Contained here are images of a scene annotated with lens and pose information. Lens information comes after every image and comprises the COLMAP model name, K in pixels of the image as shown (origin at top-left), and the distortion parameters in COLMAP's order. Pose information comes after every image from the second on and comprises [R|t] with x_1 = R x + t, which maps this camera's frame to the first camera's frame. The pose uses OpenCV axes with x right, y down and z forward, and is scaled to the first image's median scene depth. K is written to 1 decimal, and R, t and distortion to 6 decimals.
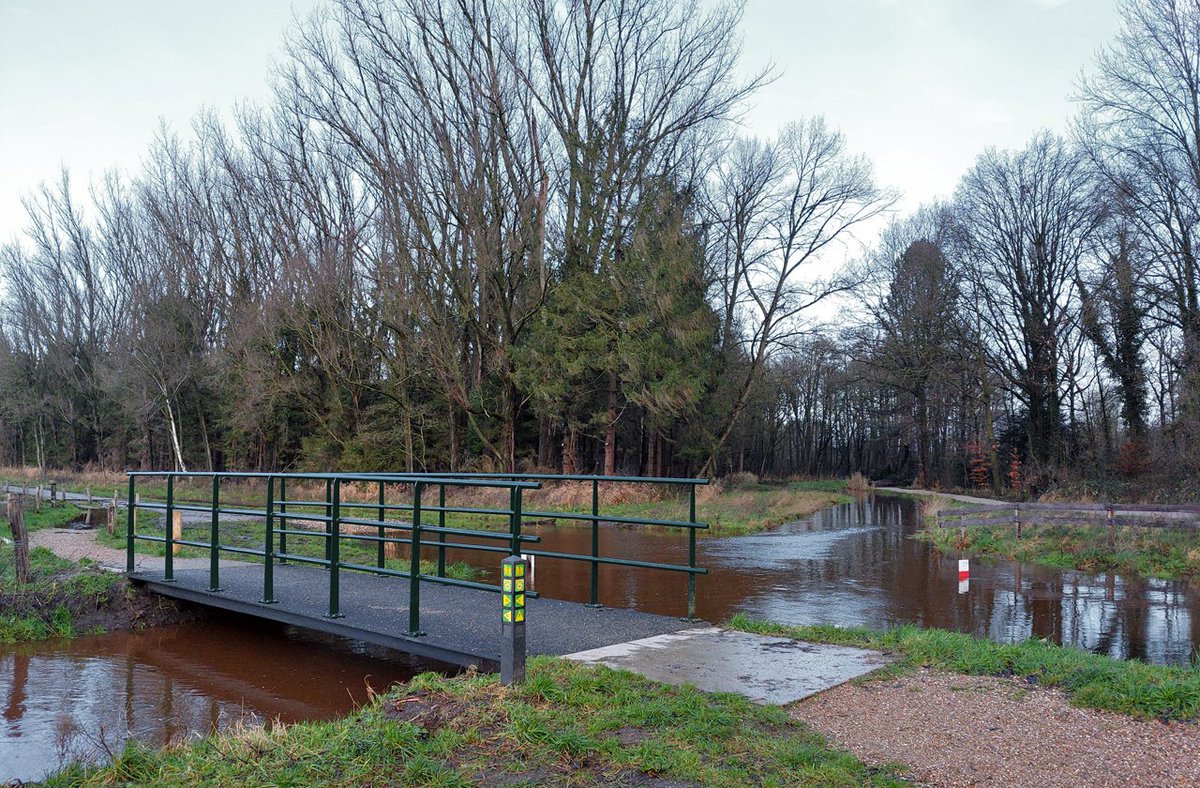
lens RADIAL K [[940.5, 0, 600.0], [0, 940.5, 394.0], [0, 0, 1]] dist [0.000202, 0.002280]
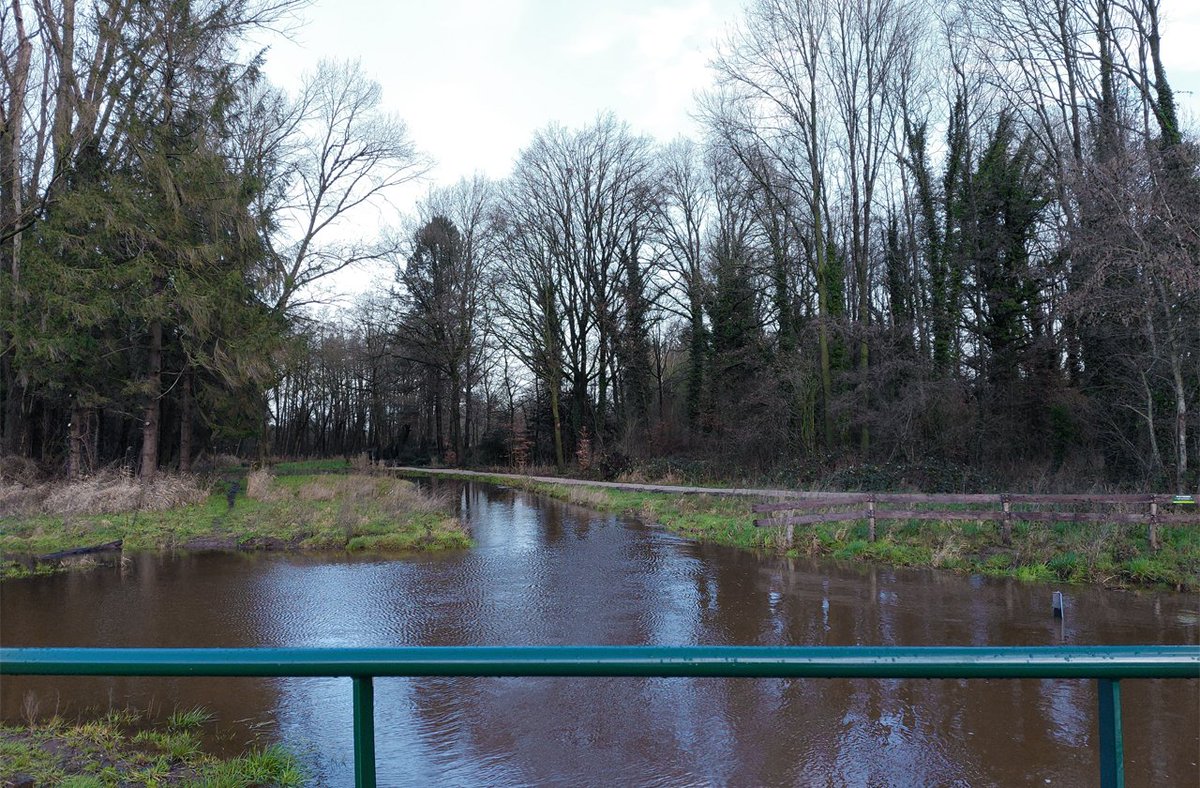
lens RADIAL K [[940.5, 0, 600.0], [0, 940.5, 394.0], [0, 0, 1]] dist [0.000202, 0.002280]
pose [[0.842666, 0.021029, 0.538026, -0.045414], [-0.029359, 0.999545, 0.006915, 0.008175], [-0.537635, -0.021623, 0.842900, 0.116615]]
